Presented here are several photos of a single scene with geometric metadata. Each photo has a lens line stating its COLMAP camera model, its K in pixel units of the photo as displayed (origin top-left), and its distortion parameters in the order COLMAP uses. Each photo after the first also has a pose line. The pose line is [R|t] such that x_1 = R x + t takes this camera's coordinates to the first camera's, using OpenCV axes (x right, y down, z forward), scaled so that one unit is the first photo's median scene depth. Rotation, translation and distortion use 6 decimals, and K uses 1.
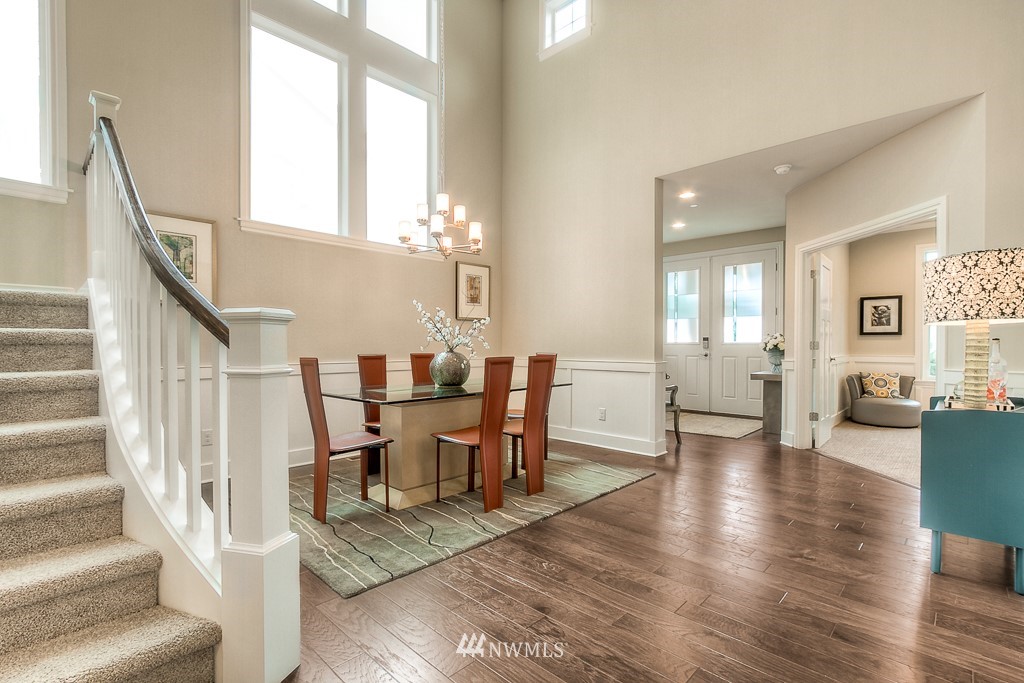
lens RADIAL K [[472.0, 0, 504.9], [0, 472.0, 347.9], [0, 0, 1]] dist [-0.002295, -0.000205]
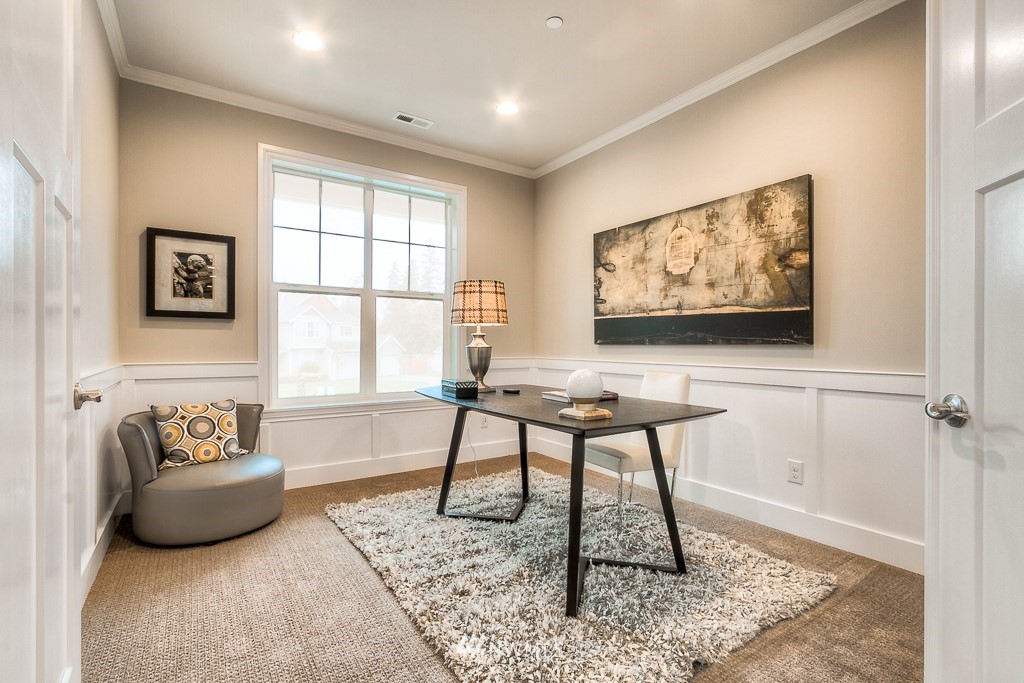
lens RADIAL K [[472.0, 0, 505.8], [0, 472.0, 342.9], [0, 0, 1]] dist [-0.002295, -0.000205]
pose [[0.209828, -0.005896, 0.977720, 0.416193], [0.000171, 0.999982, 0.005994, -0.005630], [-0.977738, -0.001090, 0.209826, 0.610751]]
